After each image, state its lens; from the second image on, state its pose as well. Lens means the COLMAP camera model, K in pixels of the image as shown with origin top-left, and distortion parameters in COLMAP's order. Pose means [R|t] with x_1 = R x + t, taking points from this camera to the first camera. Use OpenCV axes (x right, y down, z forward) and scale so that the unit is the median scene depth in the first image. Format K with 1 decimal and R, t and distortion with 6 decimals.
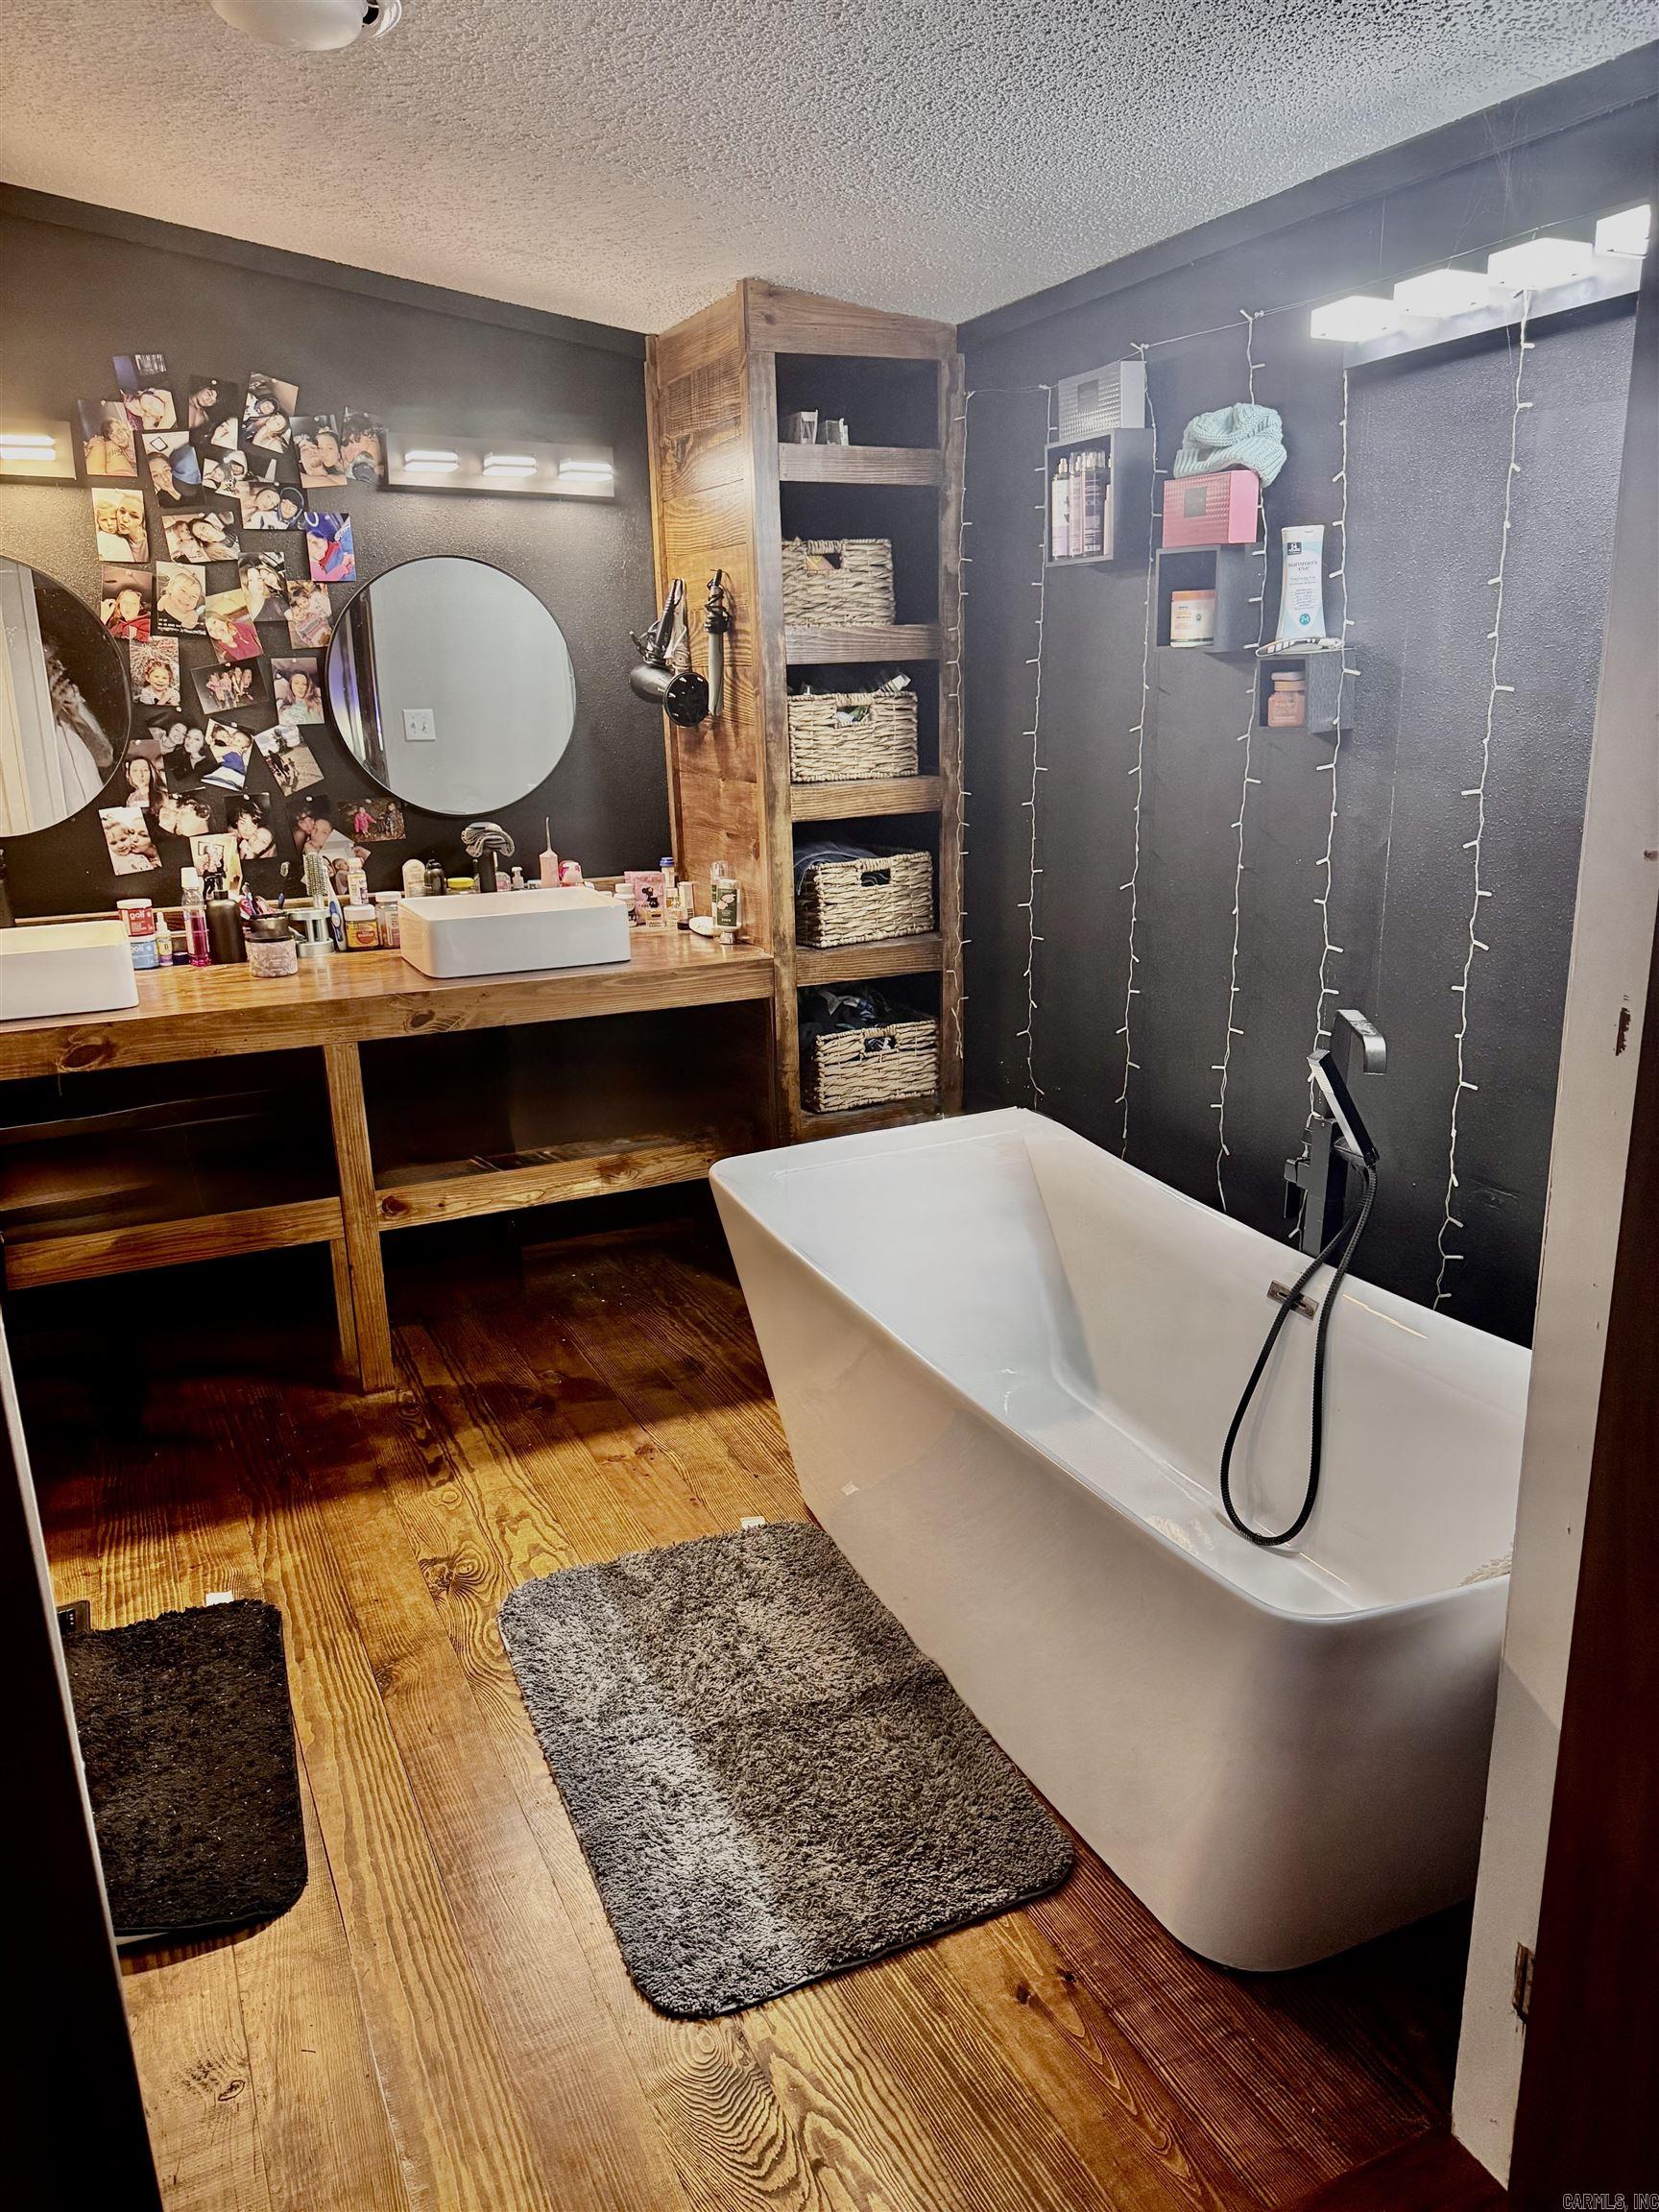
lens RADIAL K [[1570.6, 0, 824.8], [0, 1570.6, 1111.7], [0, 0, 1]] dist [0.037064, -0.039704]
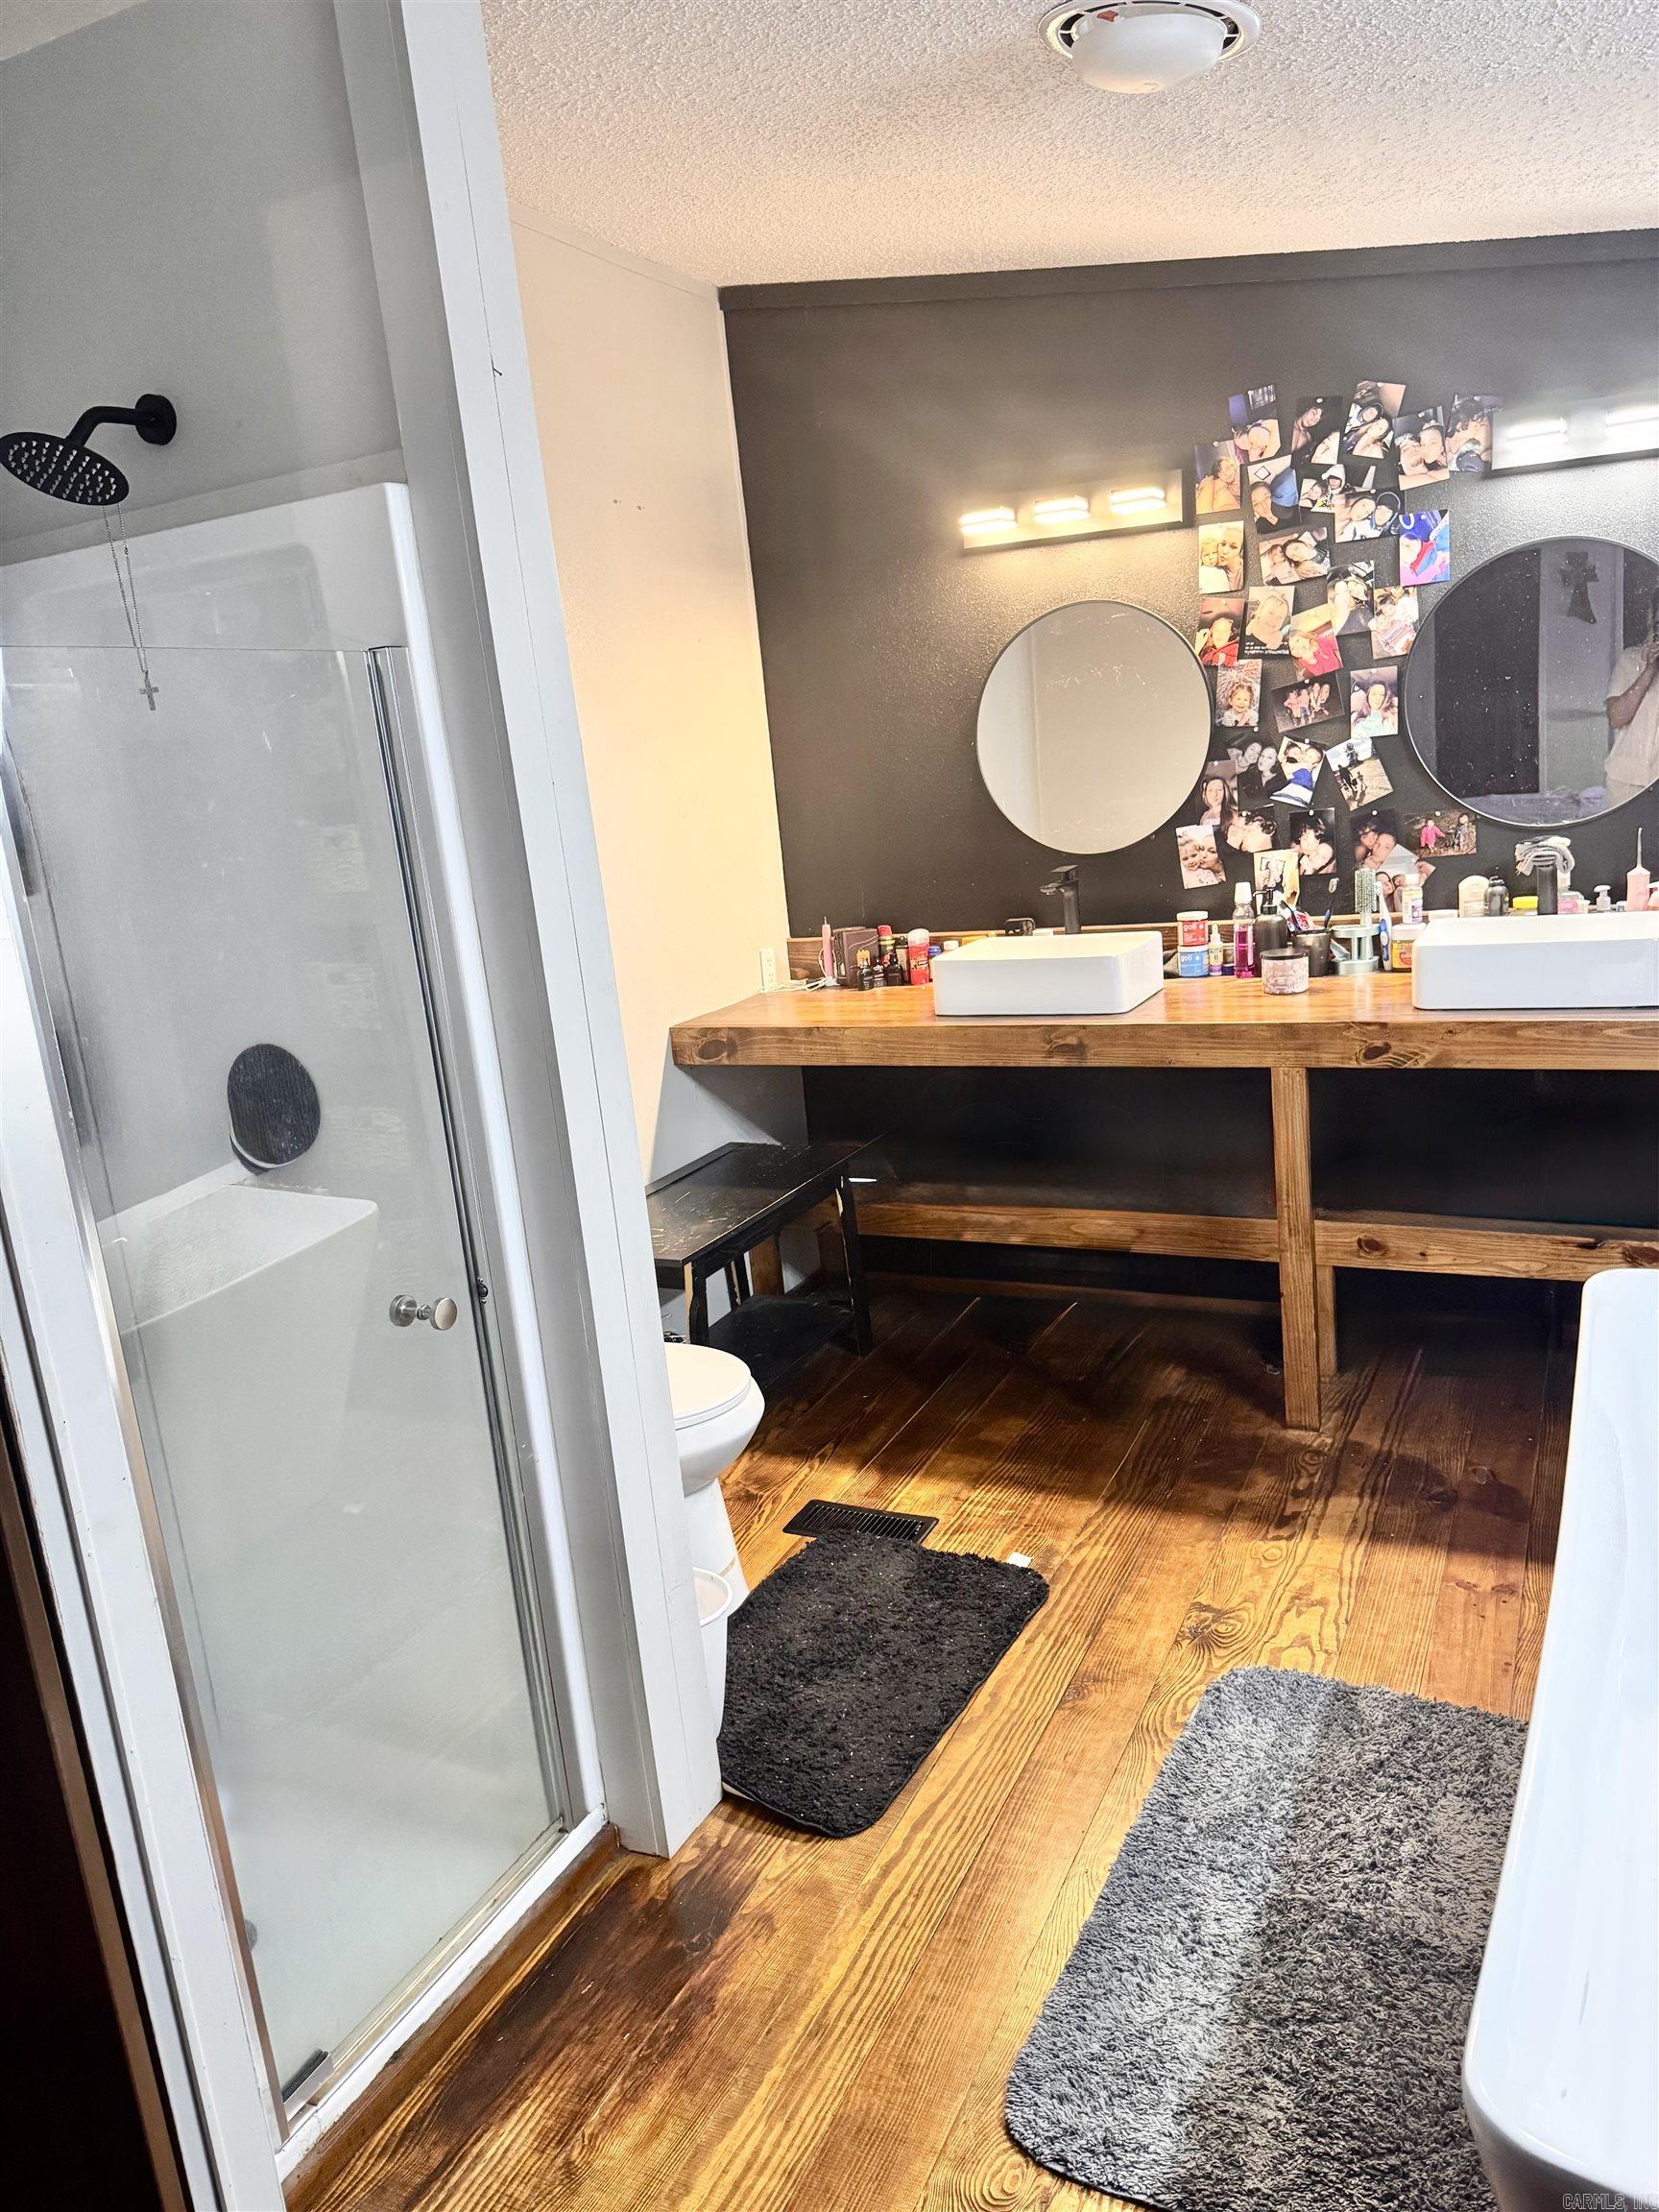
lens RADIAL K [[1570.6, 0, 816.3], [0, 1570.6, 1106.8], [0, 0, 1]] dist [0.037064, -0.039704]
pose [[0.616556, 0.136237, -0.775434, 0.252450], [-0.133258, 0.988762, 0.067762, -0.043014], [0.775952, 0.061554, 0.627782, 0.148527]]
